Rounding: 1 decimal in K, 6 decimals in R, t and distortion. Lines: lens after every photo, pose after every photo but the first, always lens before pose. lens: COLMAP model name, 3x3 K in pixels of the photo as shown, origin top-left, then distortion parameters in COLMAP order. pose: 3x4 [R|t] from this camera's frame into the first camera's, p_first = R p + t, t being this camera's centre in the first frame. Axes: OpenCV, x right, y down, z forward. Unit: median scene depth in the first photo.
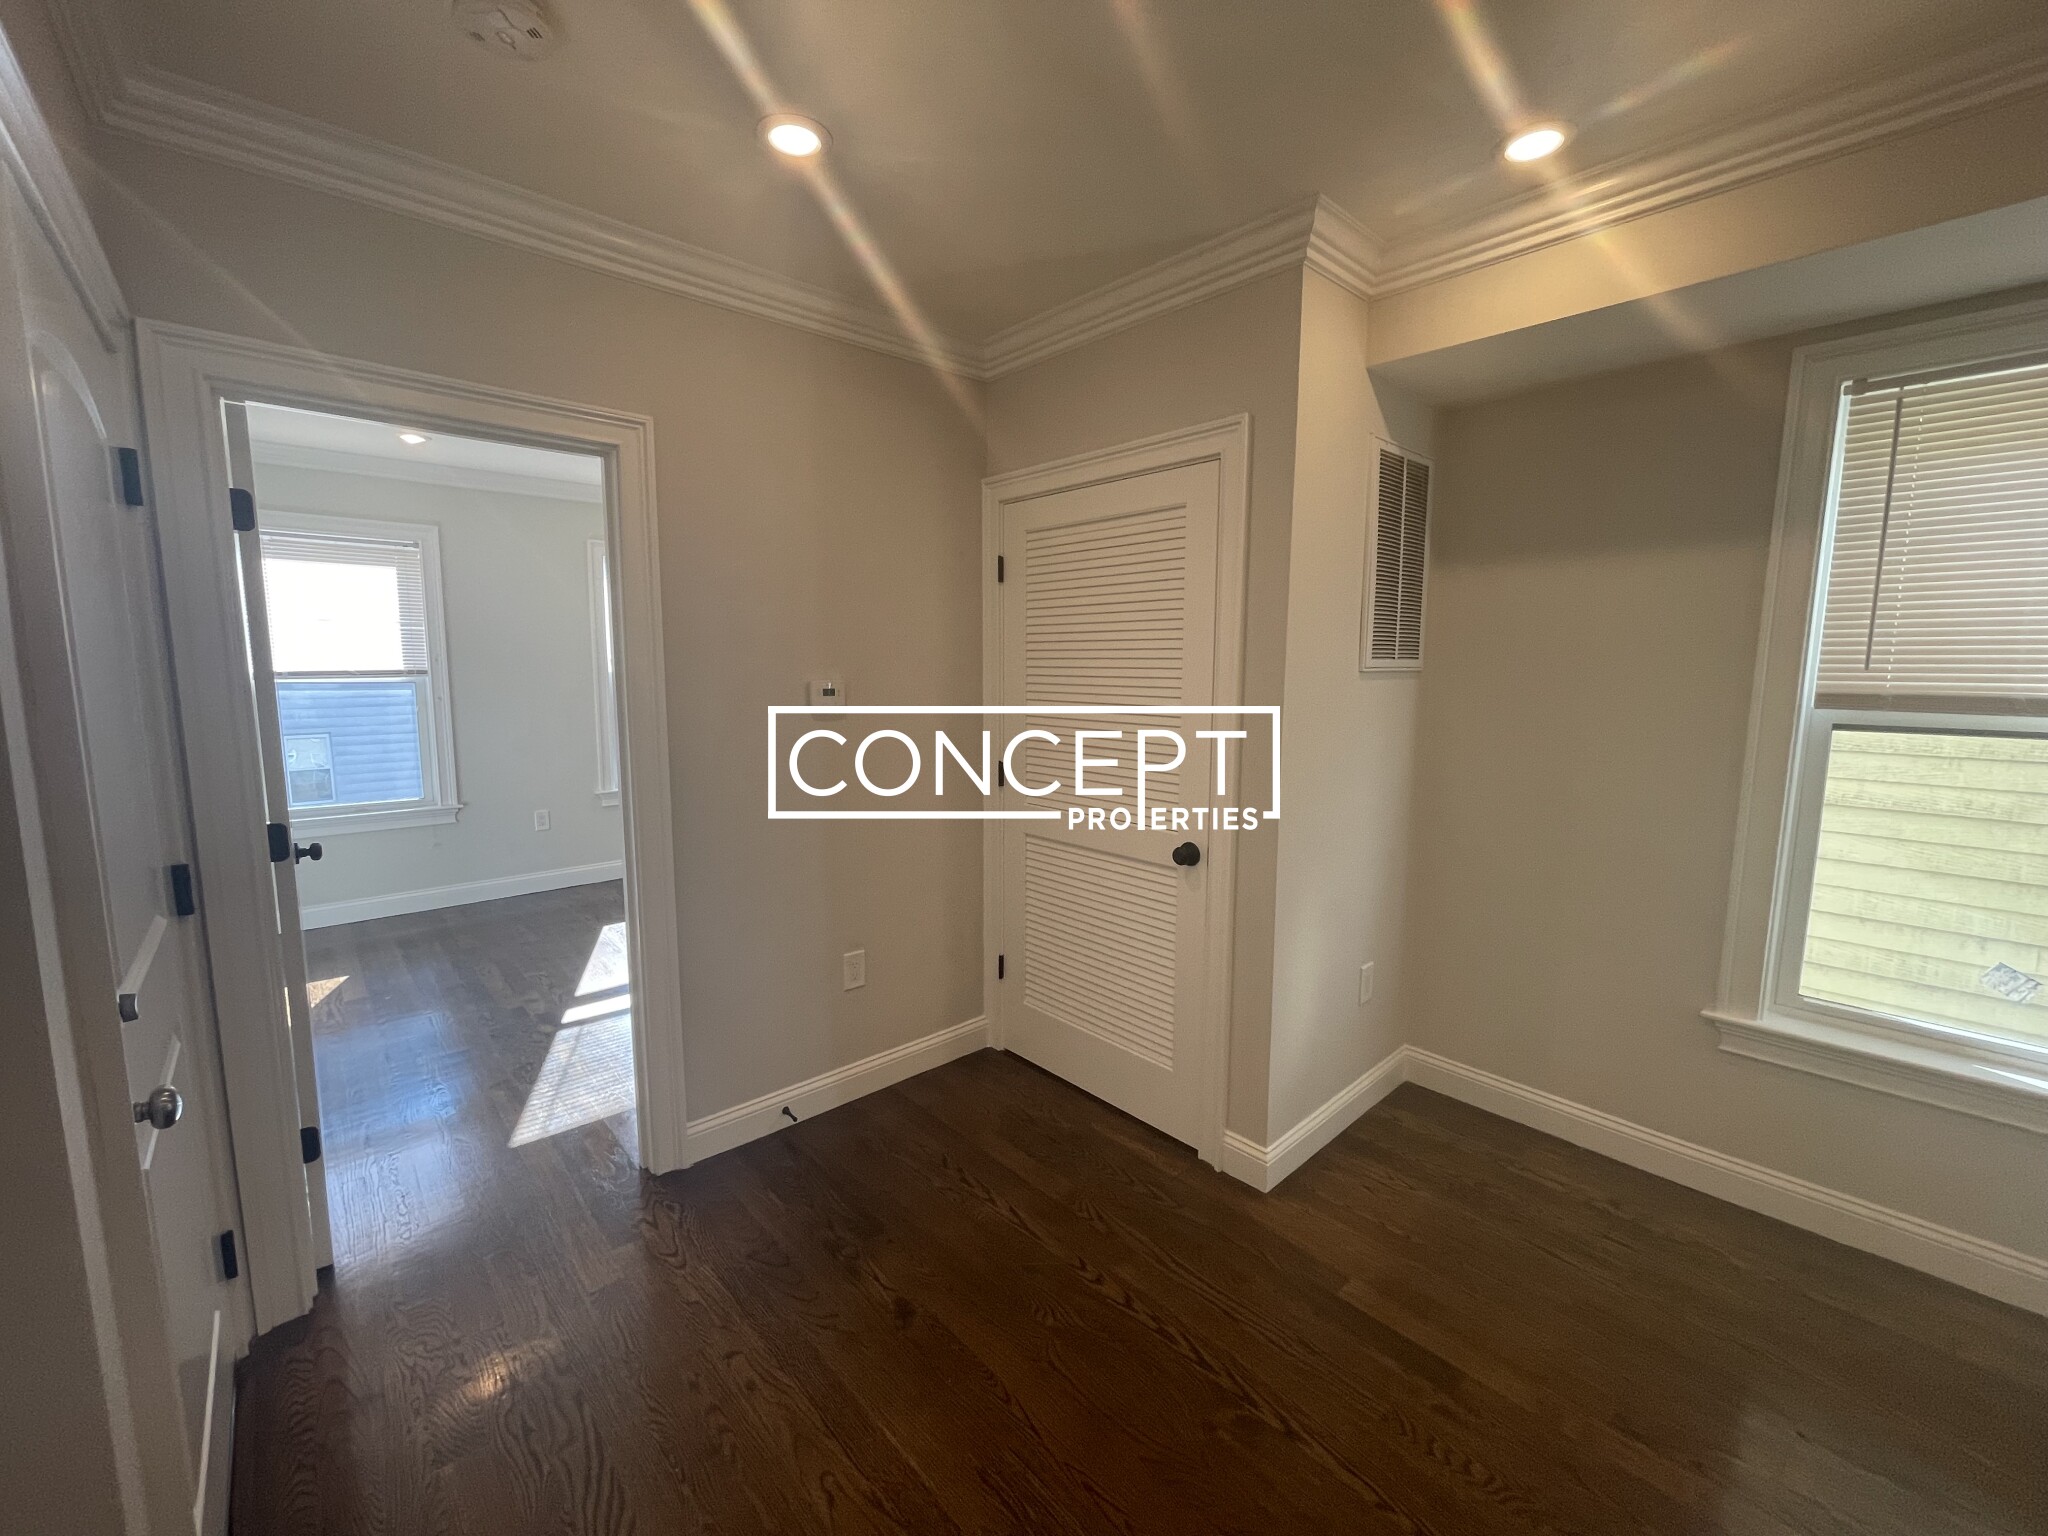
lens RADIAL K [[840.8, 0, 1025.0], [0, 840.8, 768.2], [0, 0, 1]] dist [-0.002749, 0.001541]
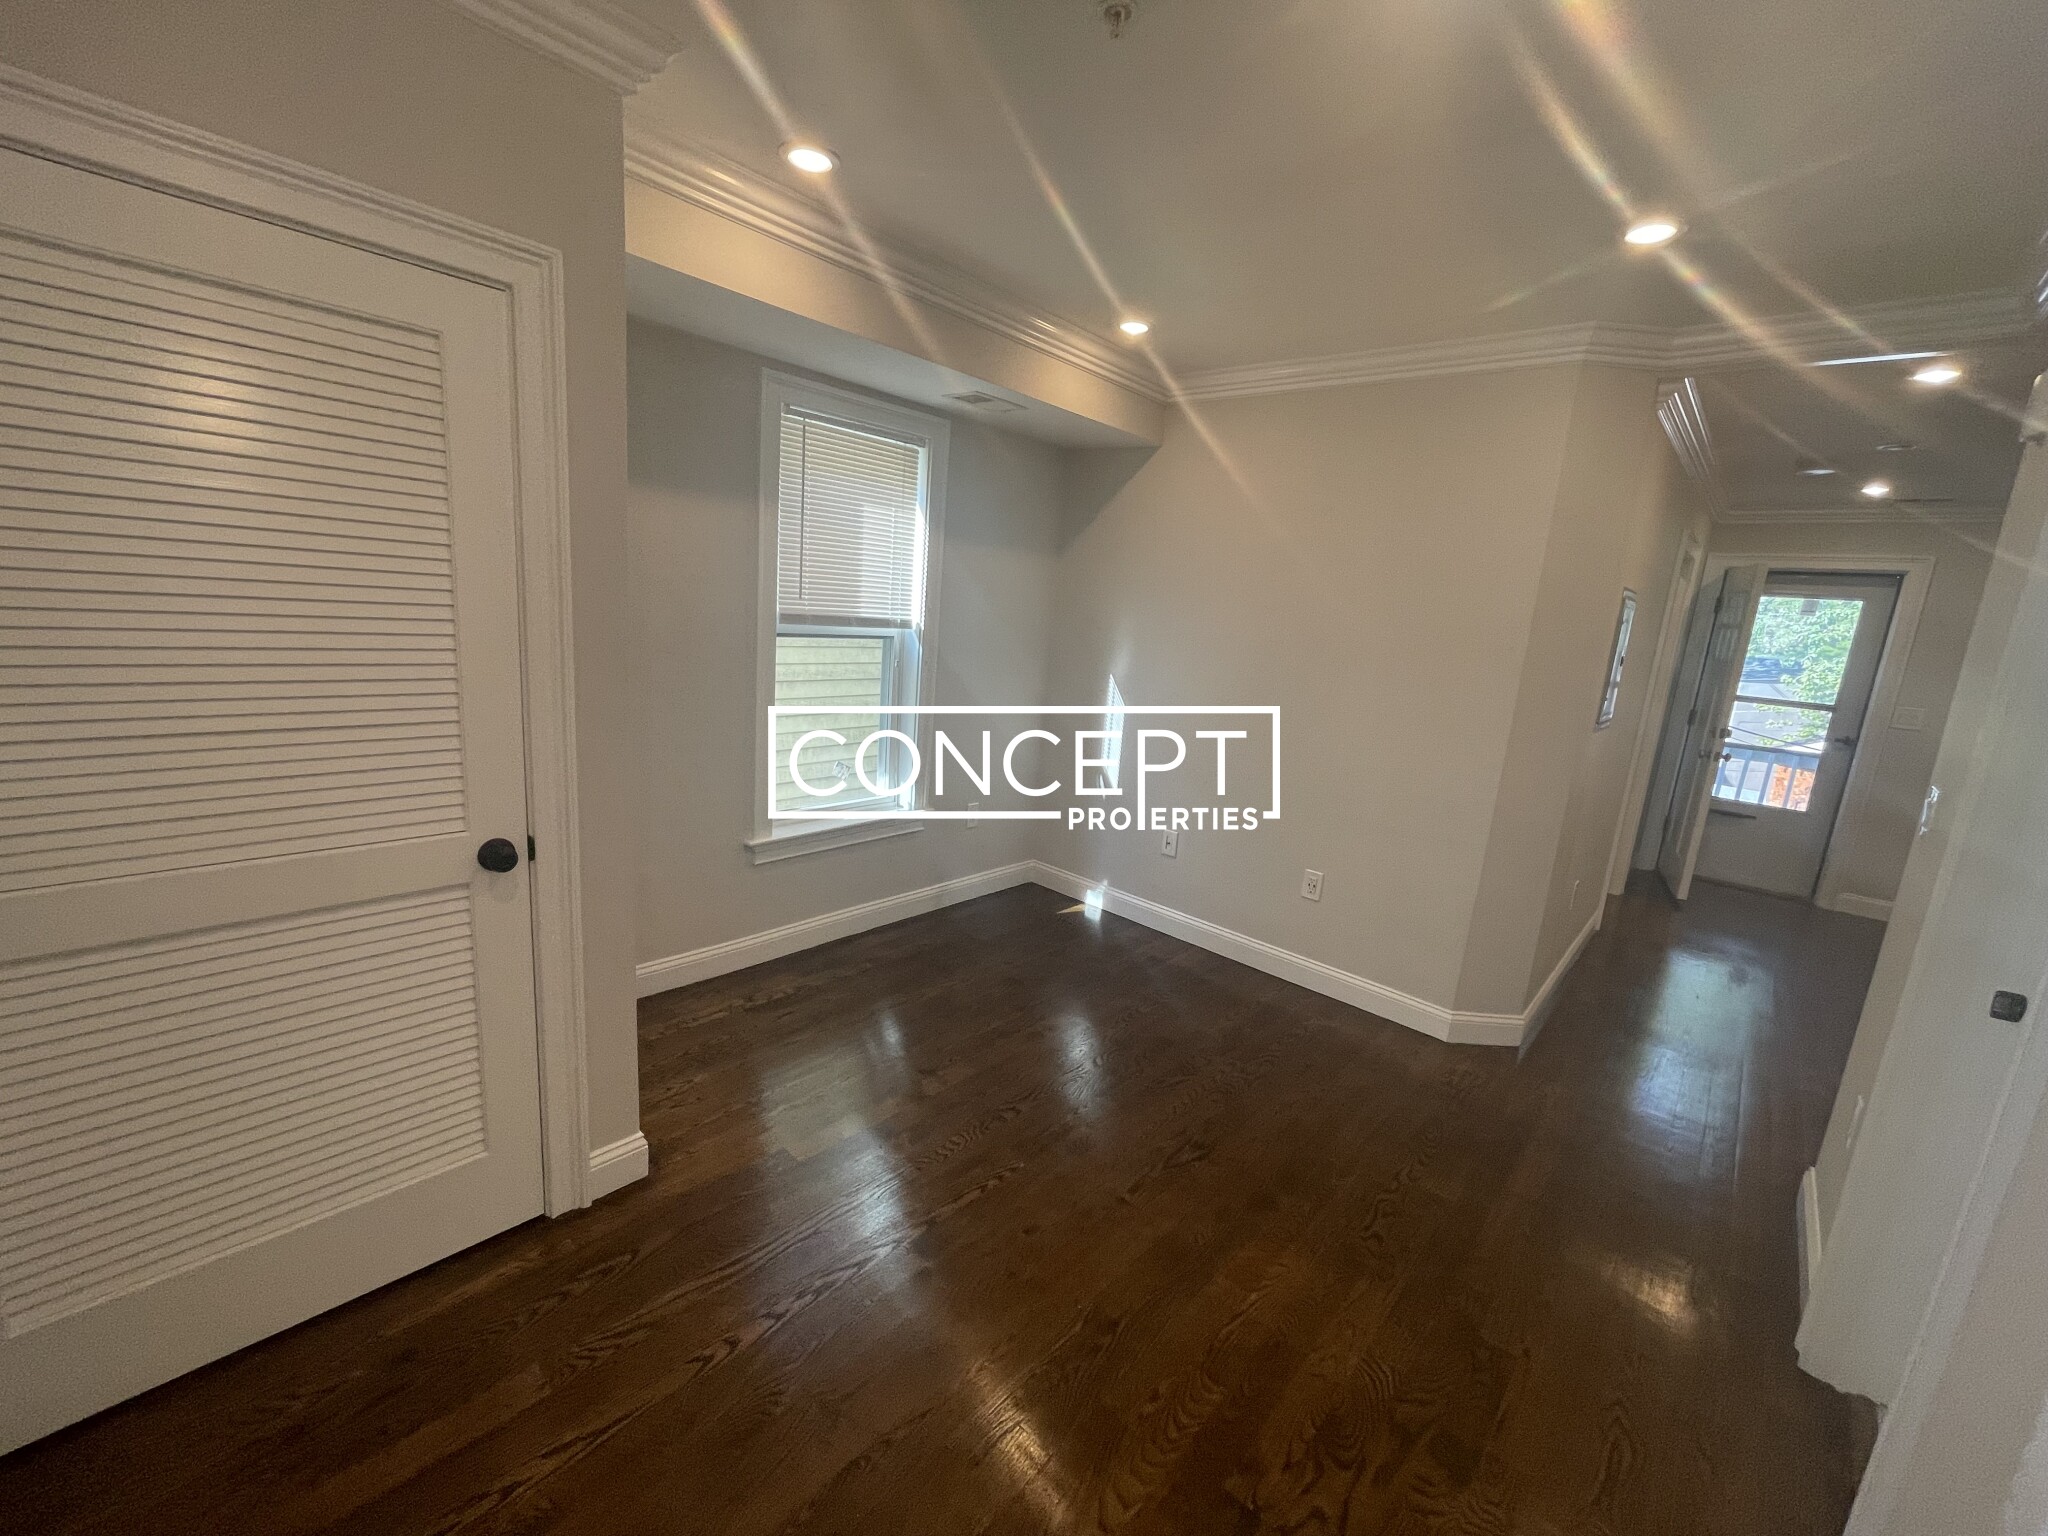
lens RADIAL K [[840.8, 0, 1016.7], [0, 840.8, 764.0], [0, 0, 1]] dist [-0.002749, 0.001541]
pose [[-0.114150, -0.206006, 0.971870, -0.627428], [0.041576, 0.976417, 0.211853, -0.125559], [-0.992593, 0.064590, -0.102893, 0.740714]]
